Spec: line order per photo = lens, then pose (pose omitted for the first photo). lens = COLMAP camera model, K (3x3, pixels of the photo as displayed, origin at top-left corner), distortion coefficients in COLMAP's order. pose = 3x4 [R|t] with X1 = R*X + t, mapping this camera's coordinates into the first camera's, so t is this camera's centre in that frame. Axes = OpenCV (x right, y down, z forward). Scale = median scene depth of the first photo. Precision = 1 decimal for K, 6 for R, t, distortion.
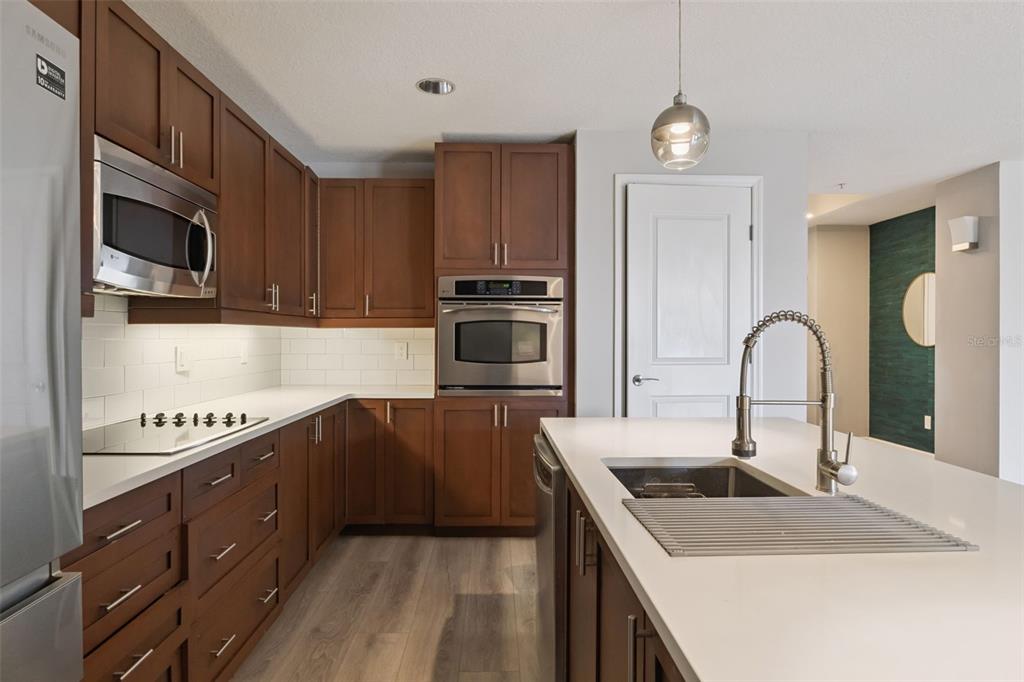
lens RADIAL K [[539.1, 0, 512.0], [0, 539.1, 341.0], [0, 0, 1]] dist [-0.003867, -0.000648]
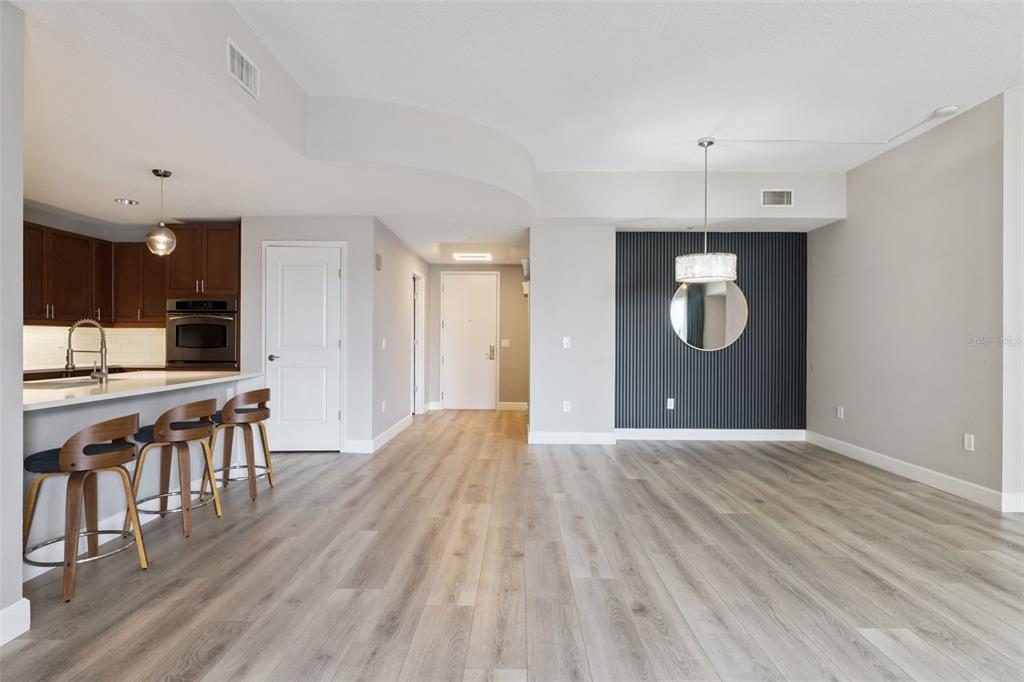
lens RADIAL K [[539.1, 0, 512.0], [0, 539.1, 341.0], [0, 0, 1]] dist [-0.003867, -0.000648]
pose [[0.998951, 0.003002, -0.045688, 1.076925], [-0.002927, 0.999994, 0.001699, 0.011781], [0.045693, -0.001563, 0.998954, -0.713337]]
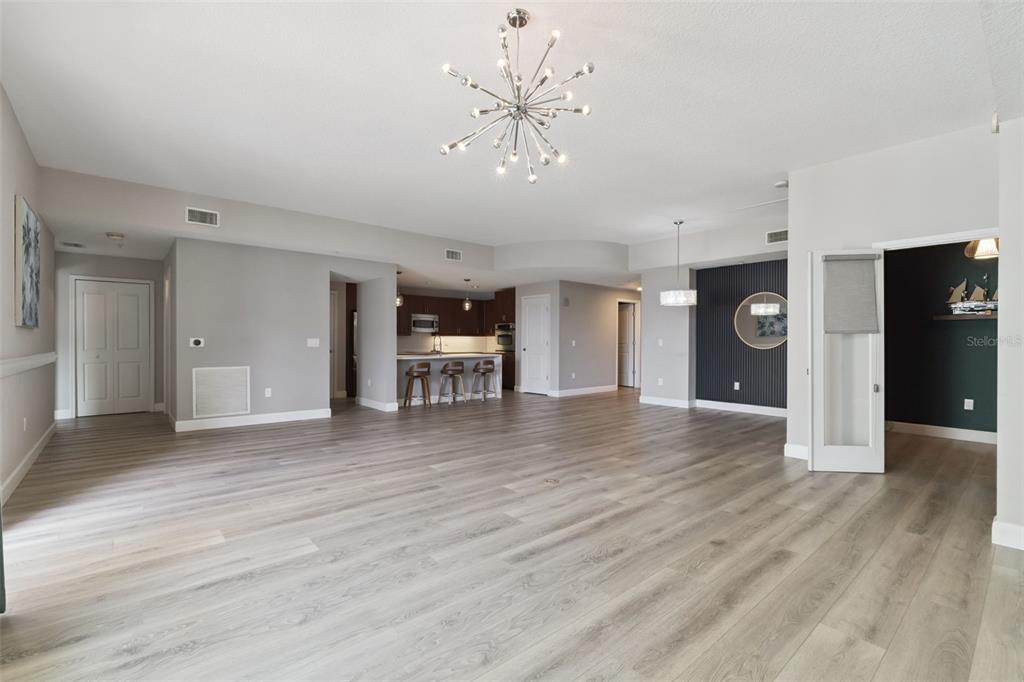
lens RADIAL K [[449.6, 0, 515.2], [0, 449.6, 342.0], [0, 0, 1]] dist [0.002411, -0.000264]
pose [[0.641995, 0.002108, -0.766706, 2.619421], [-0.002497, 0.999997, 0.000659, 0.015163], [0.766705, 0.001491, 0.641998, -1.104846]]
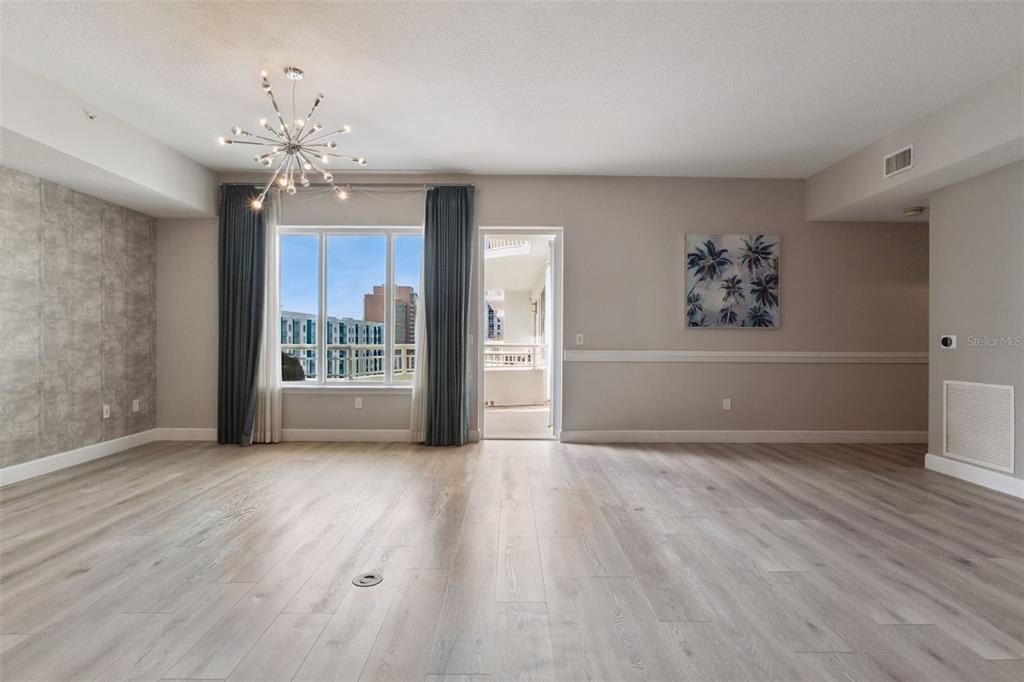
lens RADIAL K [[539.1, 0, 512.0], [0, 539.1, 341.0], [0, 0, 1]] dist [-0.003867, -0.000648]
pose [[-0.999687, -0.006977, 0.024033, 1.575583], [-0.006861, 0.999964, 0.004902, 0.020163], [-0.024067, 0.004736, -0.999699, 0.469264]]
